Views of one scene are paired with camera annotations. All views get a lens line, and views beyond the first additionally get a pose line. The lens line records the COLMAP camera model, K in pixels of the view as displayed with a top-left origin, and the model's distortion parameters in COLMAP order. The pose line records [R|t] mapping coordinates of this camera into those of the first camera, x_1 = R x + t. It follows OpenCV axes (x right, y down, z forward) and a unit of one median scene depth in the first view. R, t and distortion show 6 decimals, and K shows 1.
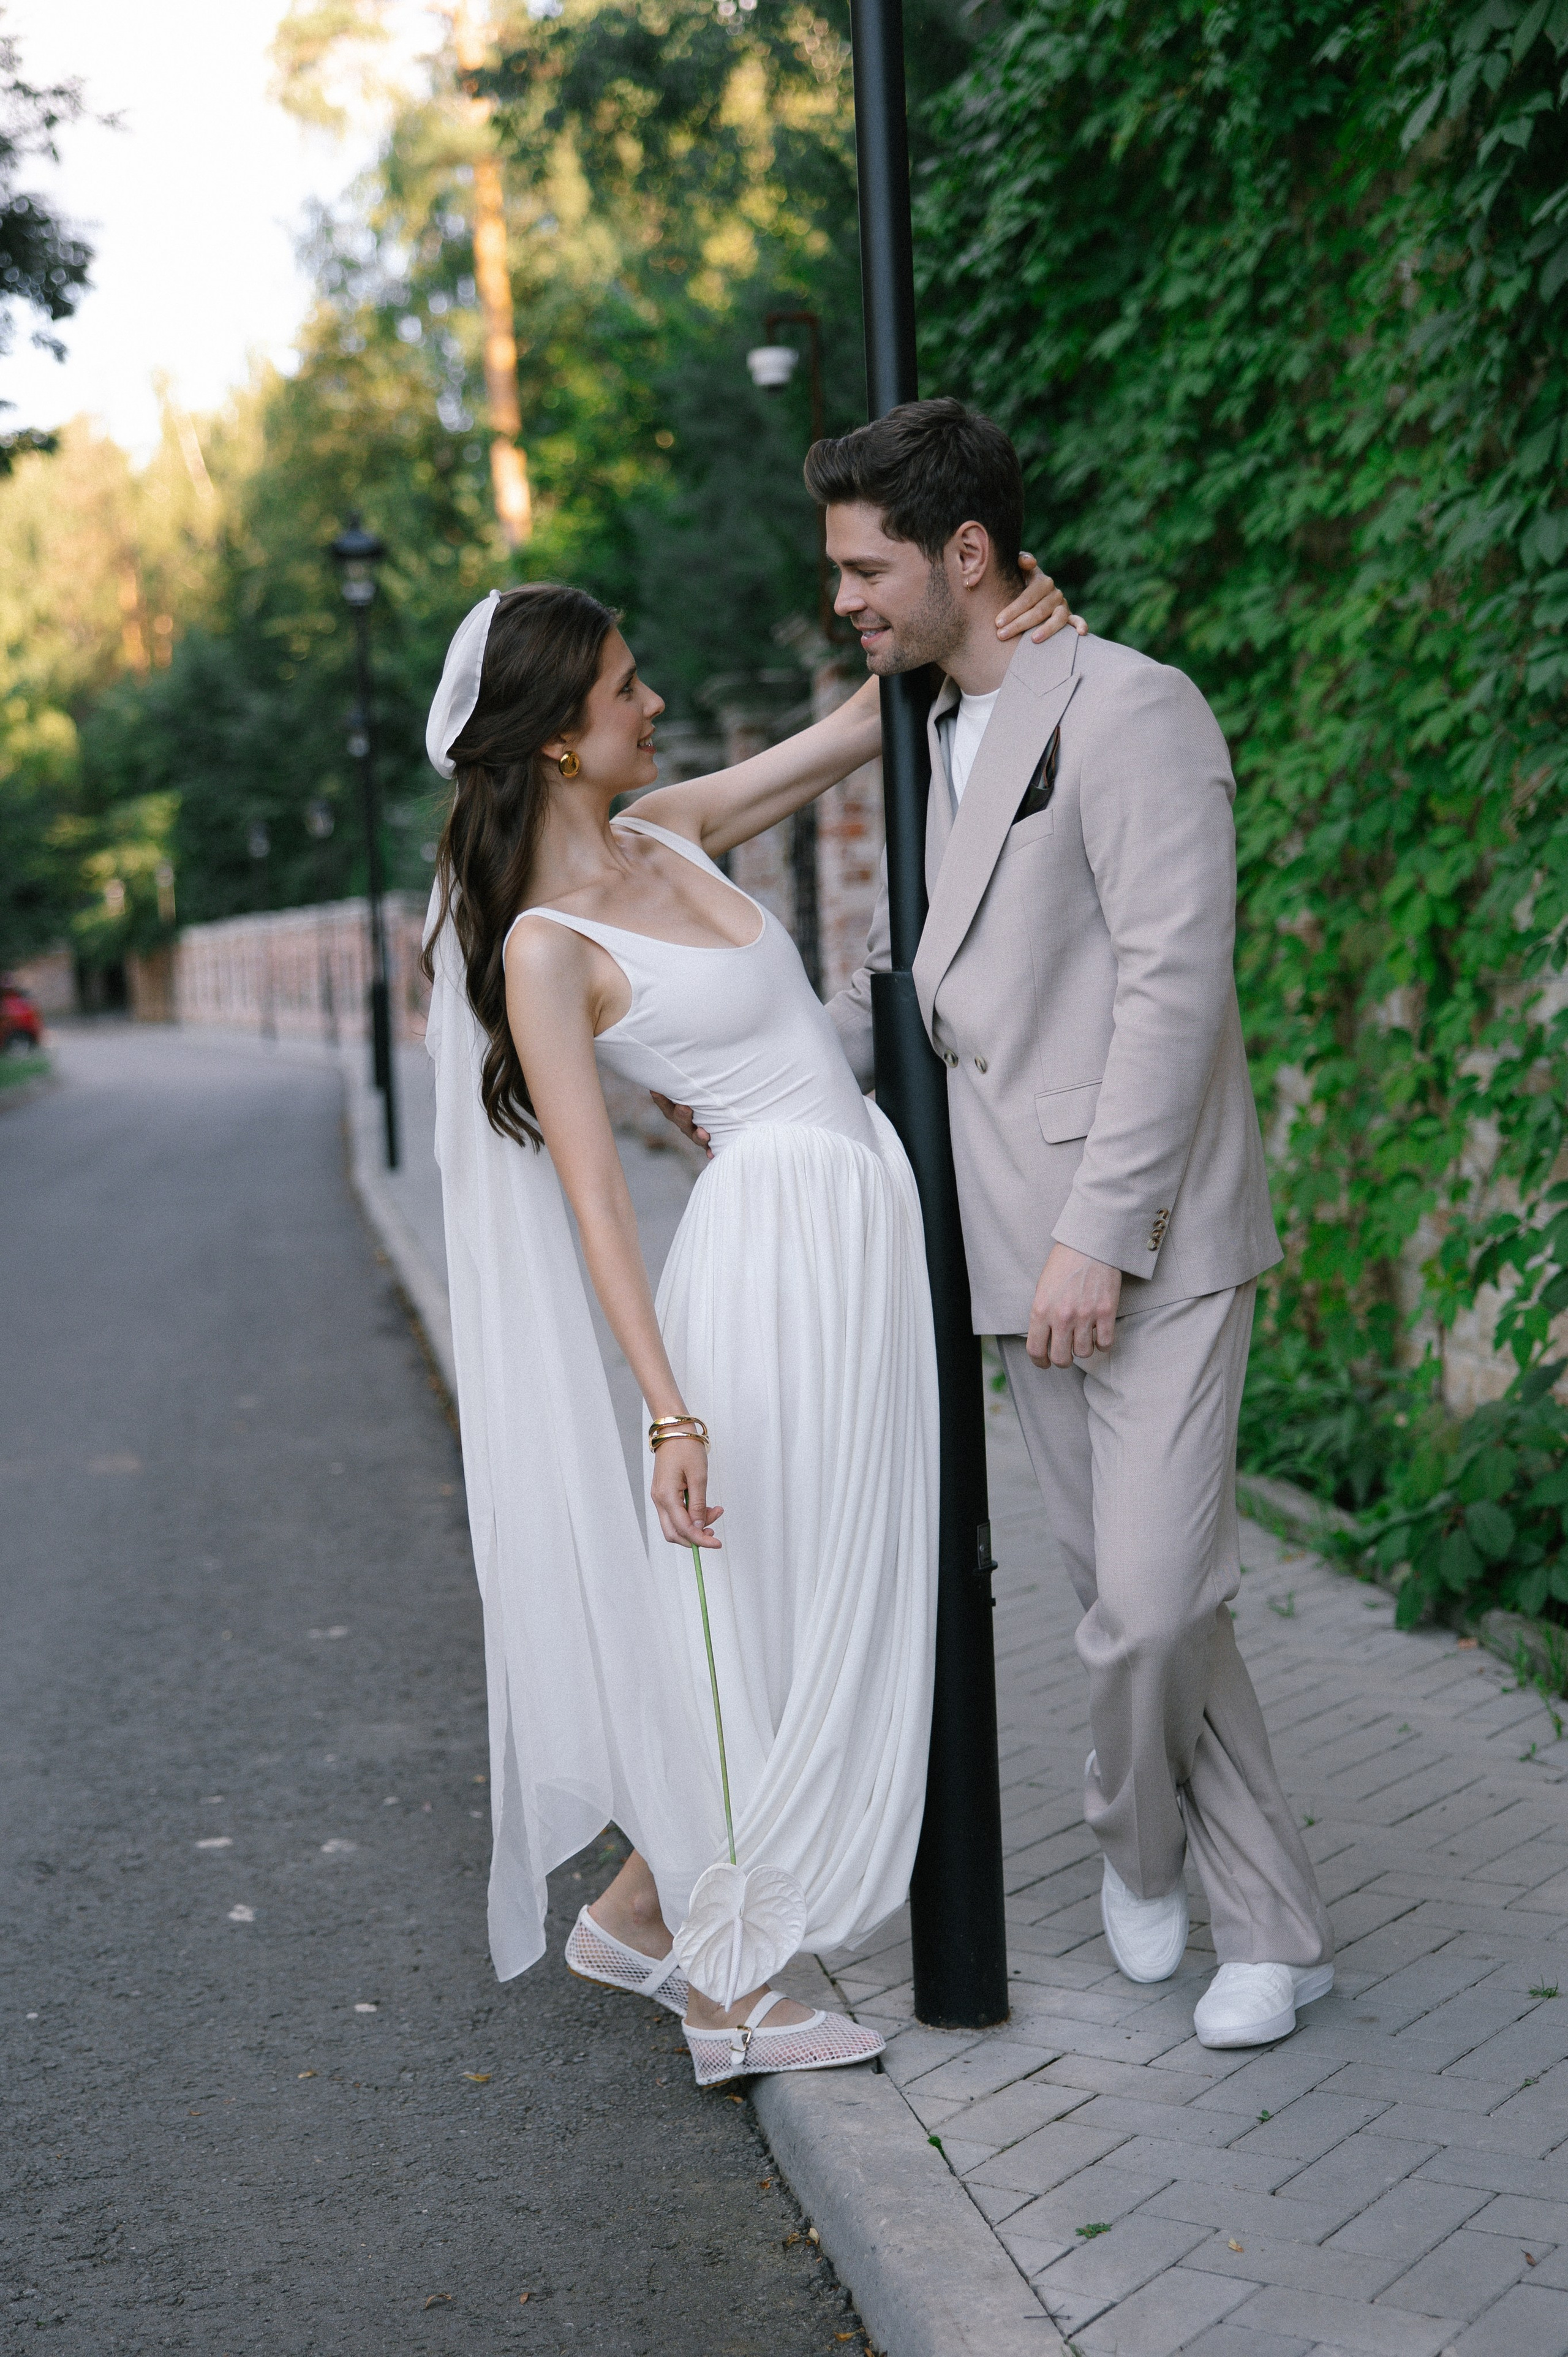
lens RADIAL K [[3547.6, 0, 711.3], [0, 3547.6, 1297.9], [0, 0, 1]] dist [0.010423, -0.001878]
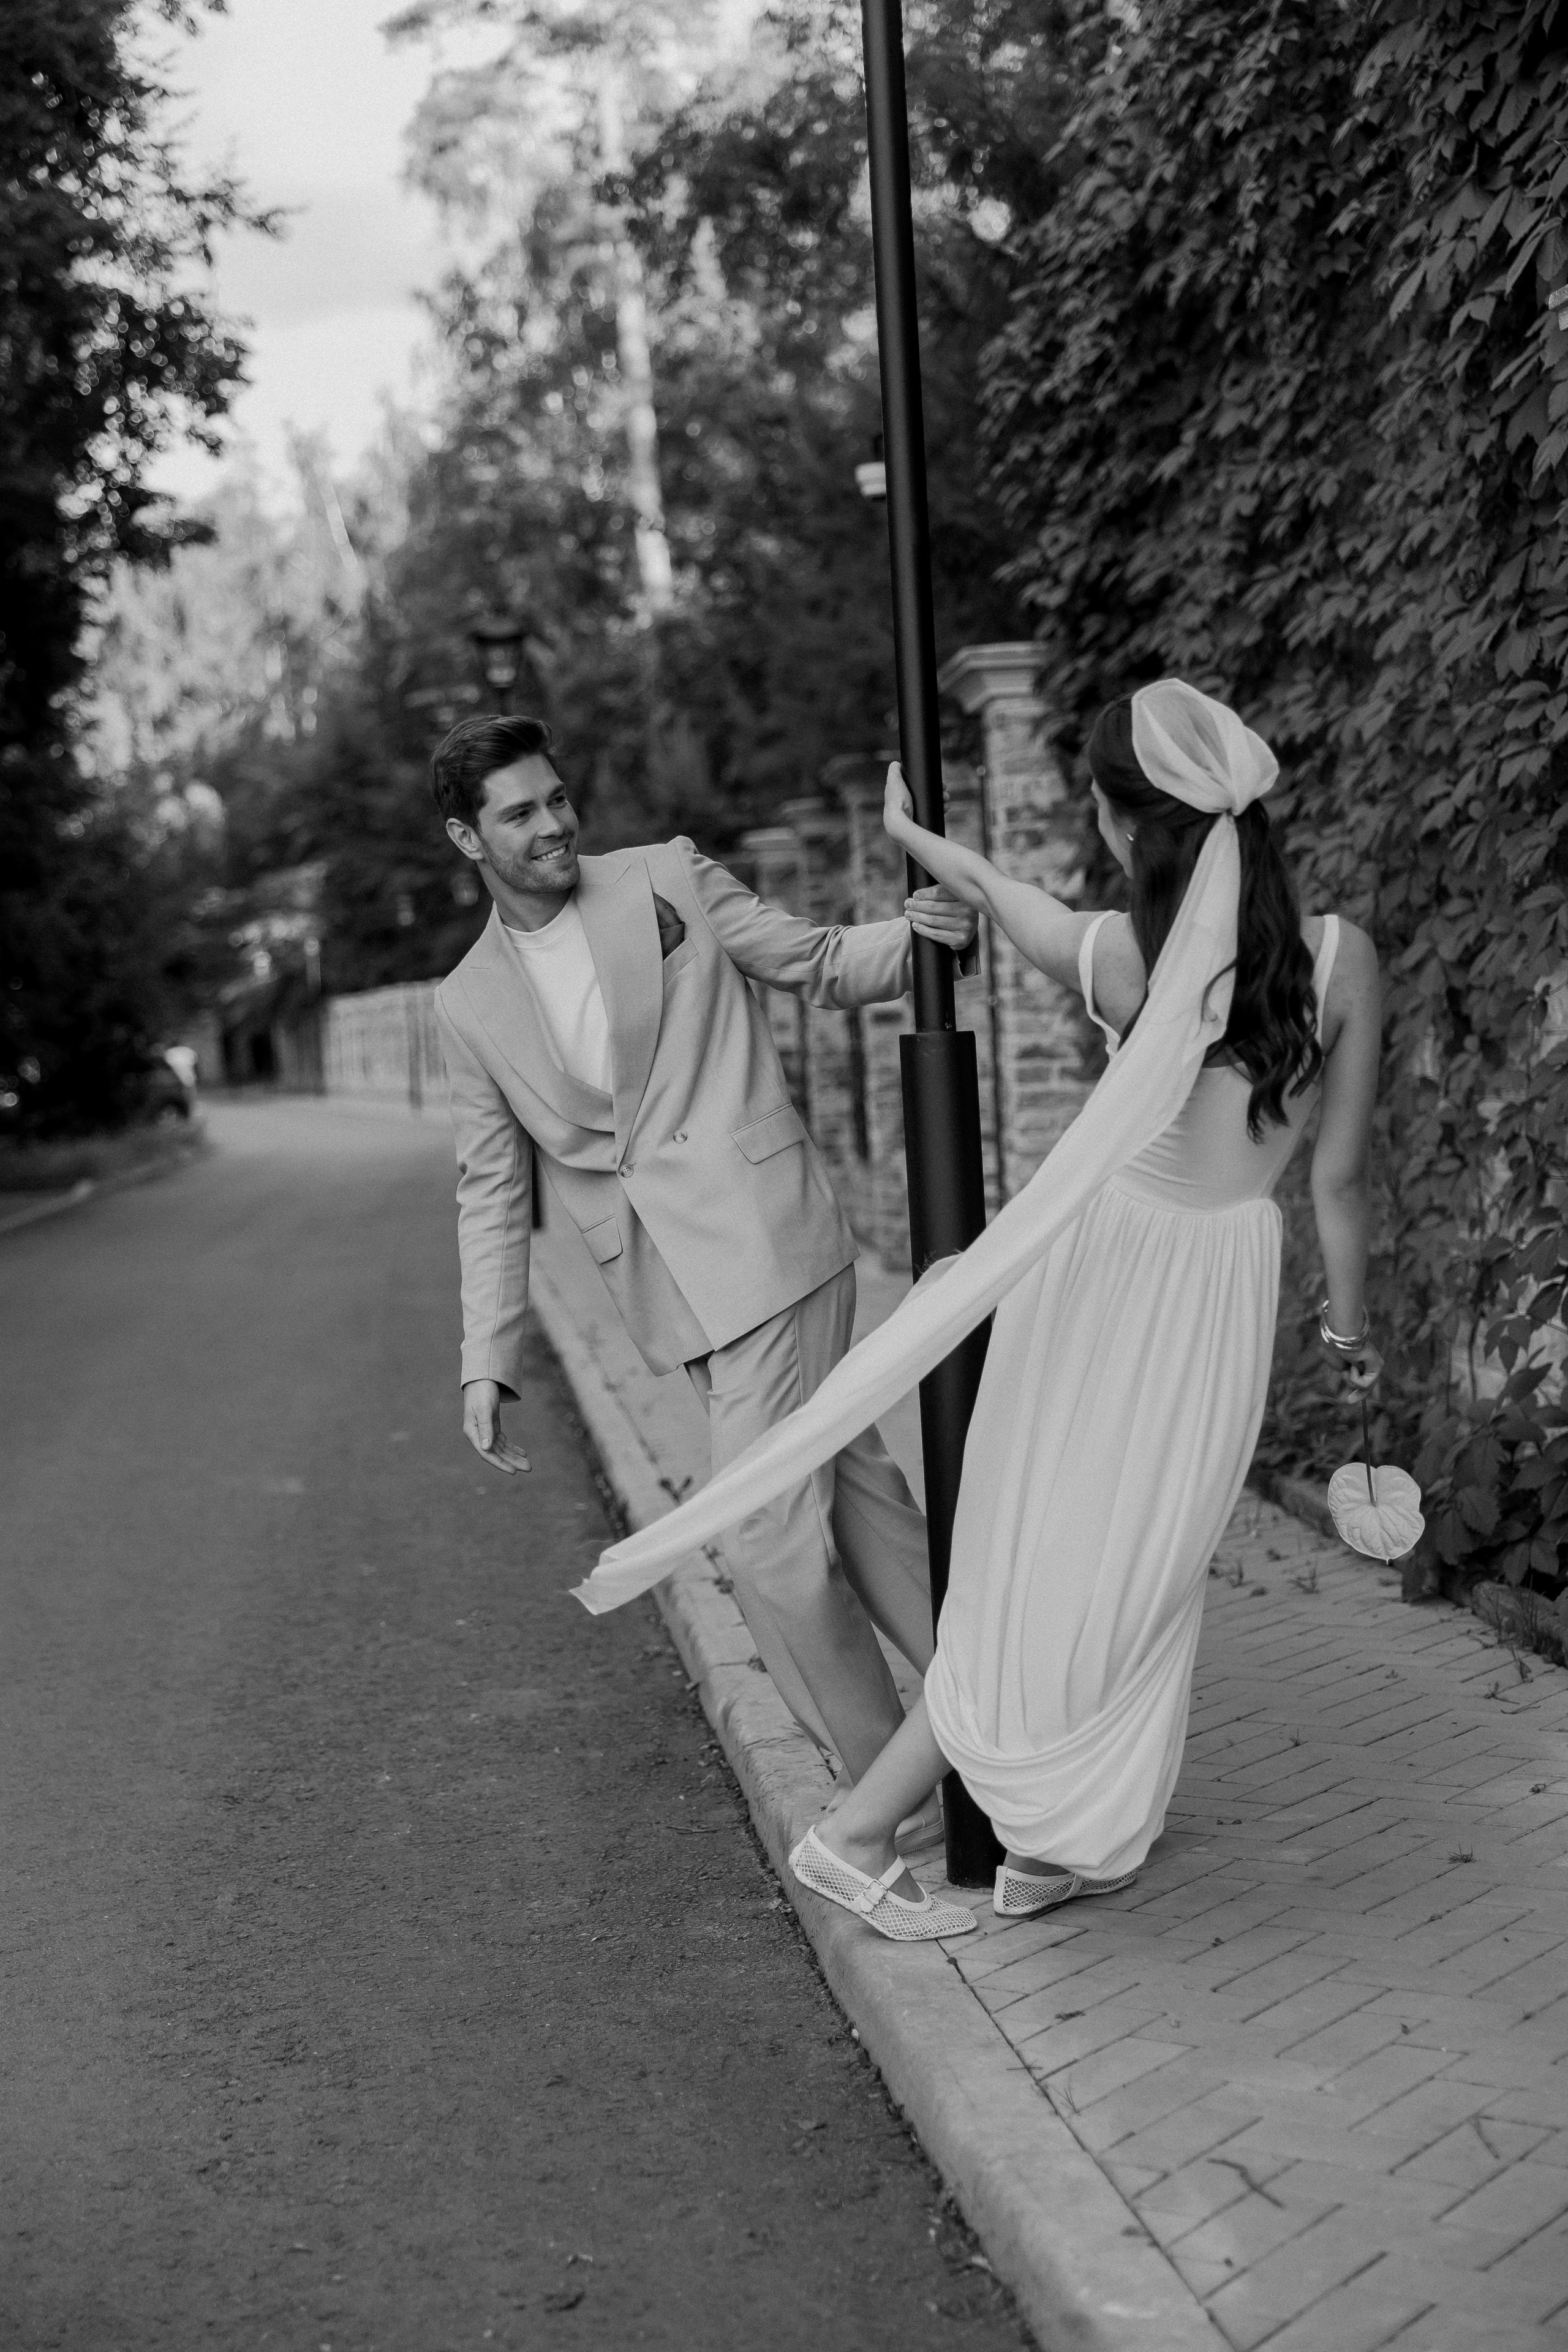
lens RADIAL K [[3618.3, 0, 739.4], [0, 3618.3, 1175.6], [0, 0, 1]] dist [0.087831, 0.062672]
pose [[0.999346, -0.009749, -0.034831, 0.016992], [0.007885, 0.998550, -0.053246, 0.013610], [0.035300, 0.052936, 0.997974, -0.144253]]
